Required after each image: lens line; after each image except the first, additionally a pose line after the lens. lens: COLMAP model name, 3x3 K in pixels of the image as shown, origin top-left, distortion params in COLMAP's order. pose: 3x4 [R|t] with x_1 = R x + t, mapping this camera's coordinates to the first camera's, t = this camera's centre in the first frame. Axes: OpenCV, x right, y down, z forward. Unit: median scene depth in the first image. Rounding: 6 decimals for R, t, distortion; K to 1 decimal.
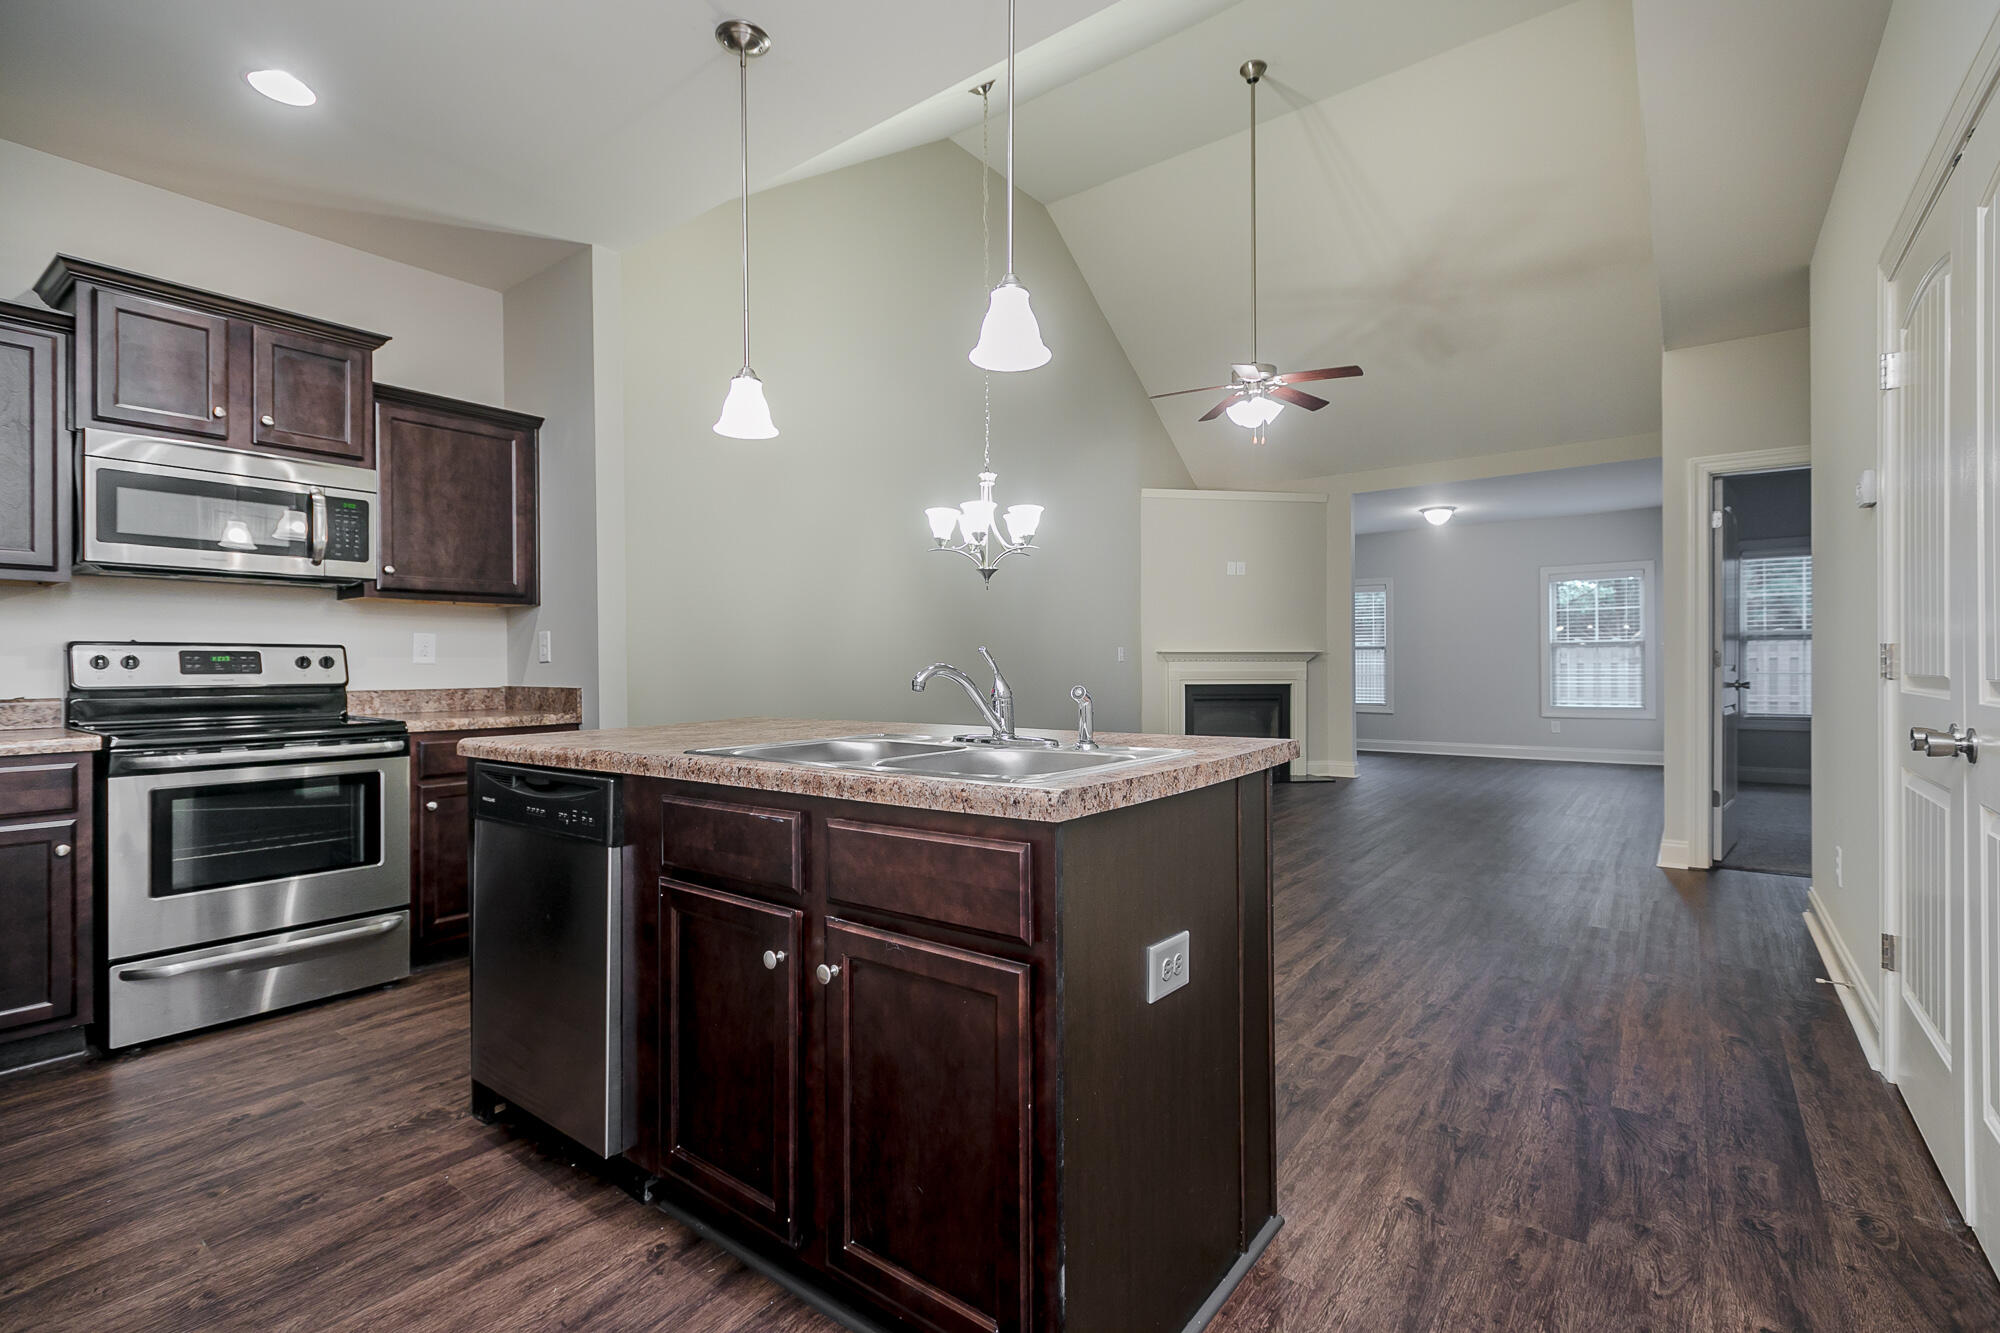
lens RADIAL K [[905.7, 0, 1001.8], [0, 905.7, 667.7], [0, 0, 1]] dist [0.002407, -0.001209]
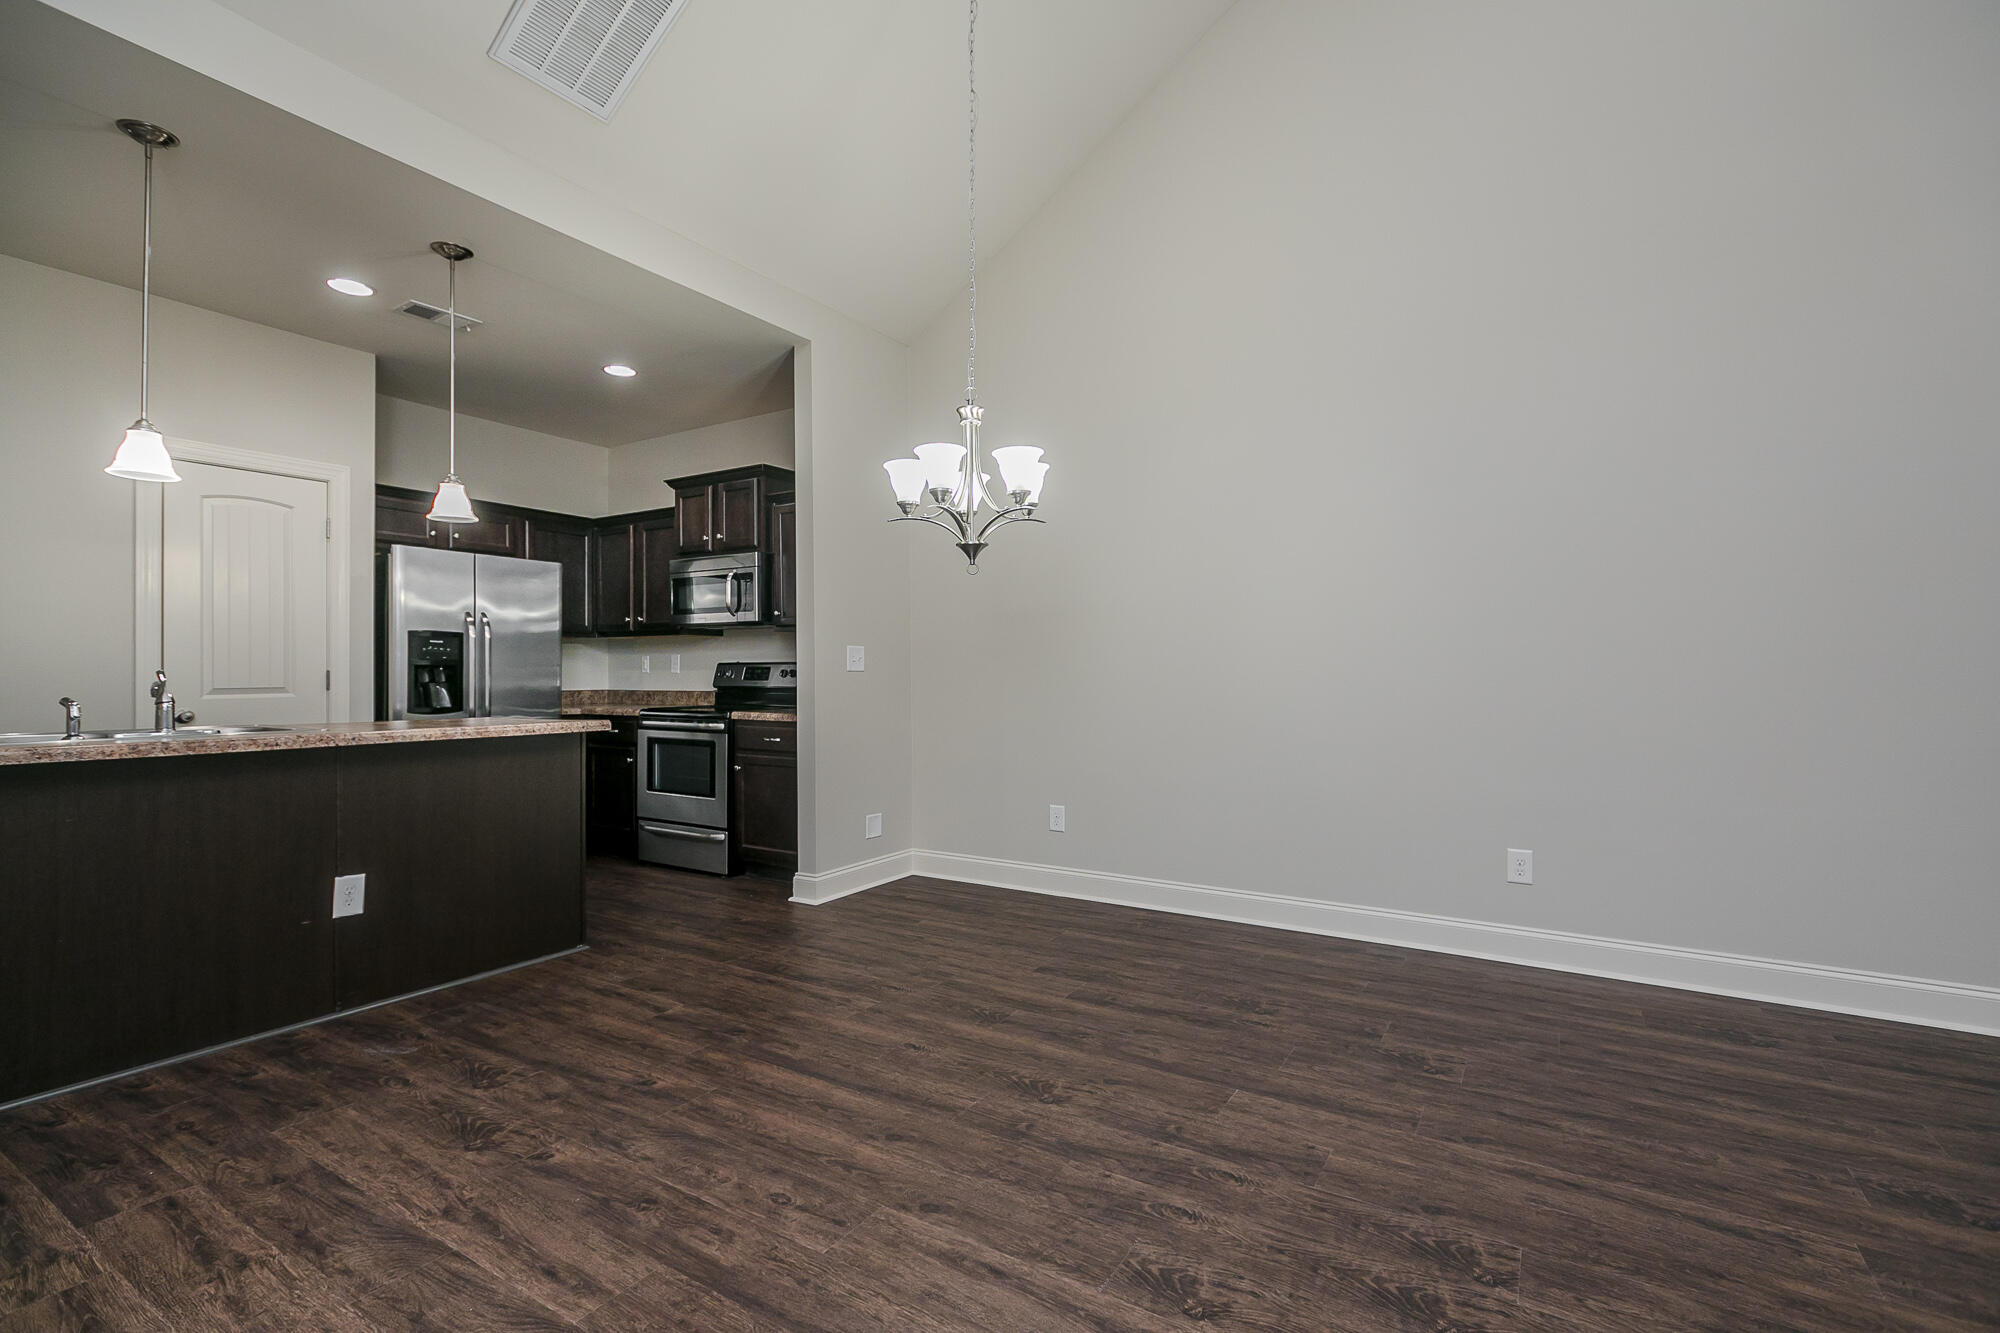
lens RADIAL K [[905.7, 0, 1001.8], [0, 905.7, 667.7], [0, 0, 1]] dist [0.002407, -0.001209]
pose [[0.088282, 0.000231, -0.996096, 0.969070], [-0.002681, 0.999996, -0.000005, -0.018950], [0.996092, 0.002671, 0.088282, 1.358754]]
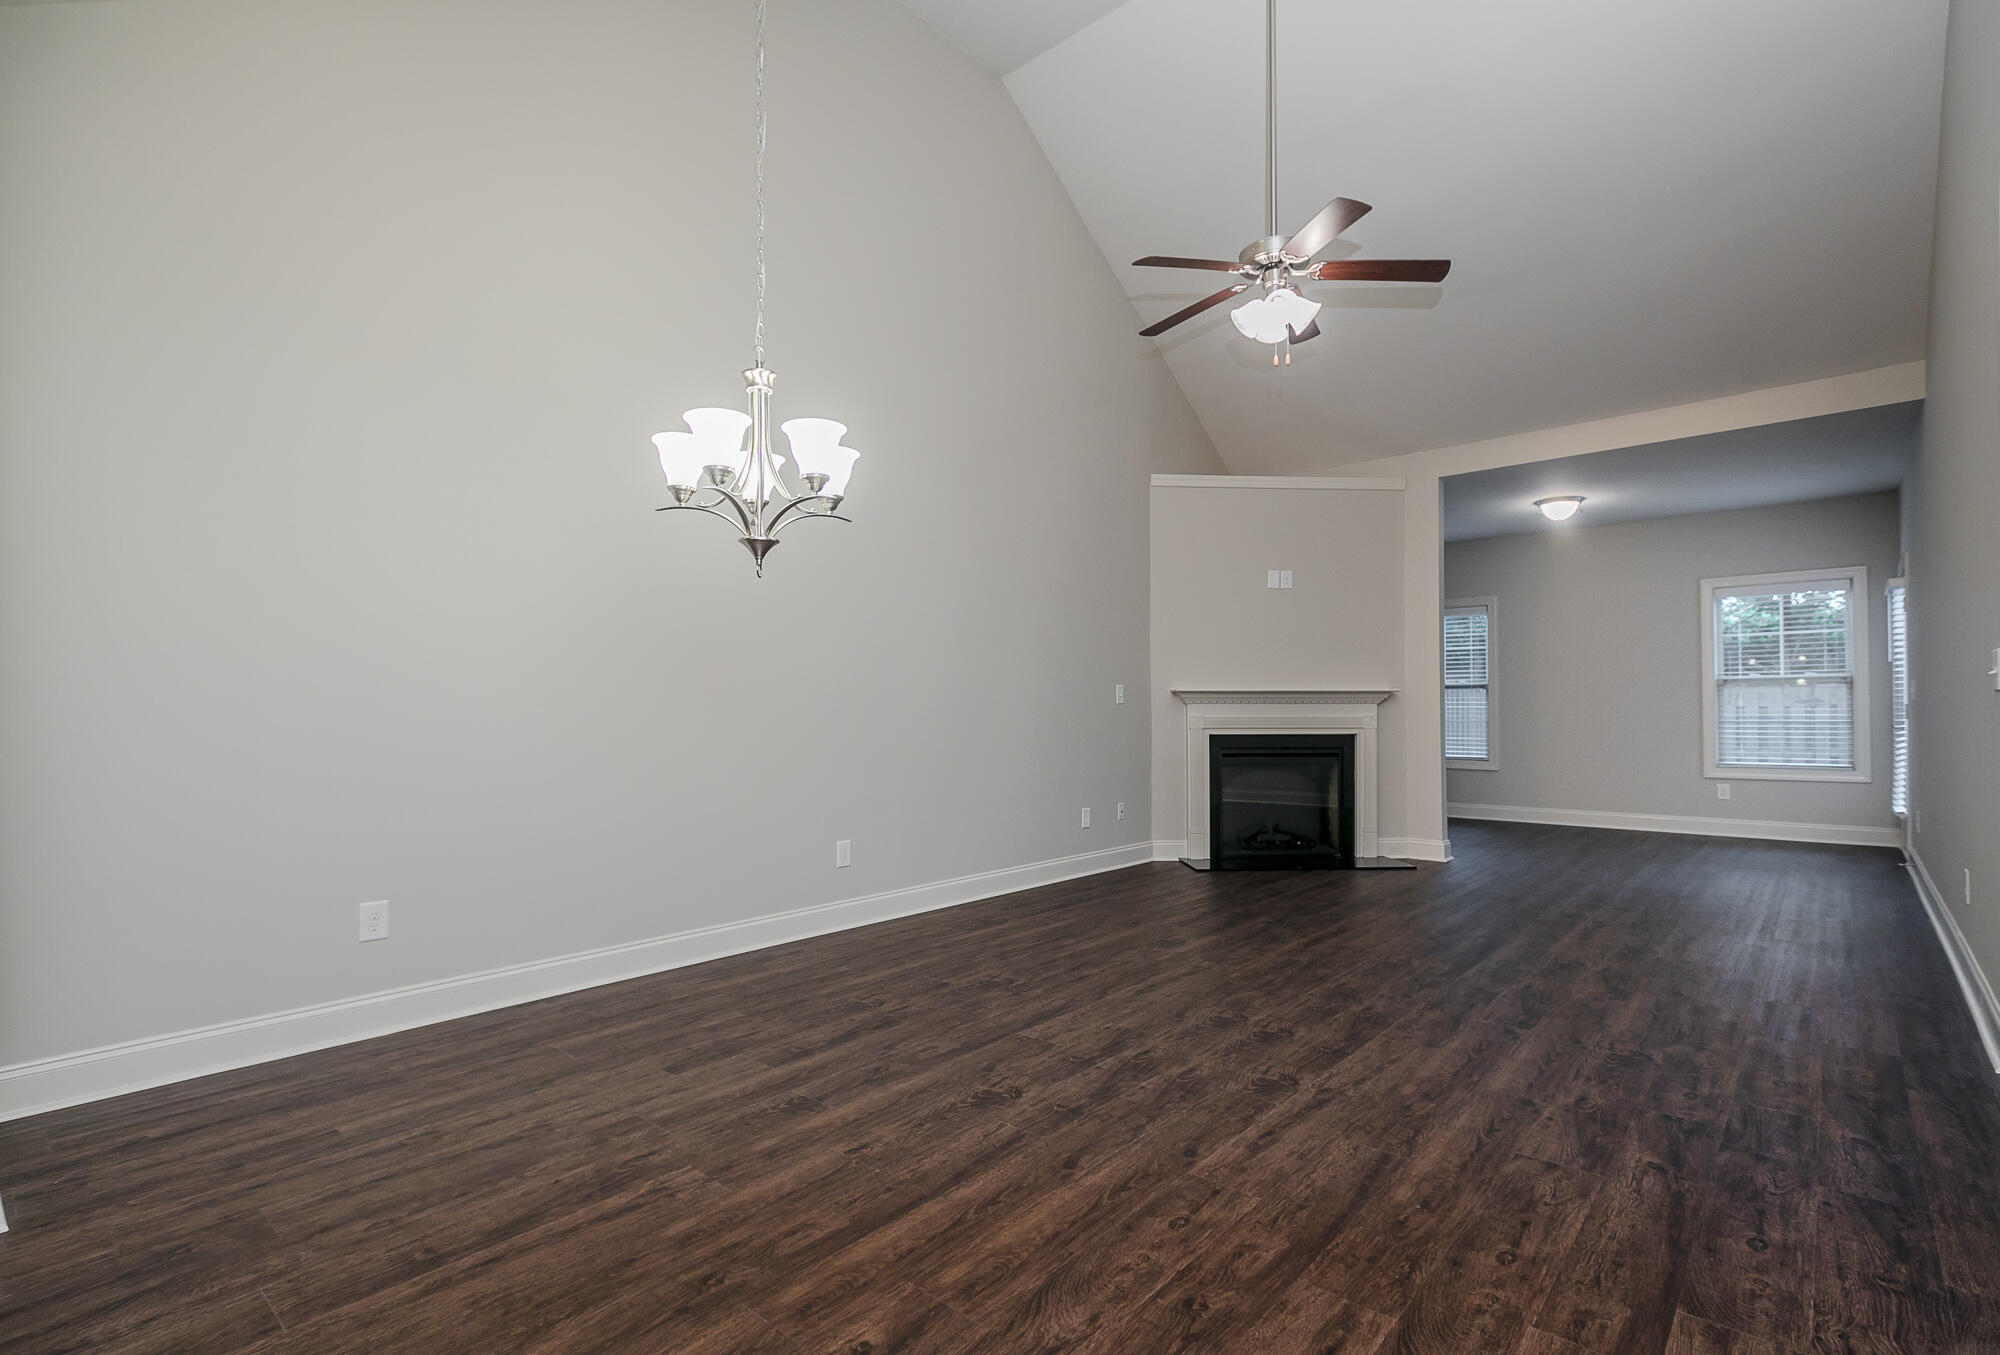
lens RADIAL K [[944.3, 0, 995.3], [0, 944.3, 705.2], [0, 0, 1]] dist [0.002453, -0.000013]
pose [[0.996943, 0.000997, -0.078131, 0.251076], [-0.001434, 0.999984, -0.005542, -0.003049], [0.078124, 0.005637, 0.996928, 0.598152]]
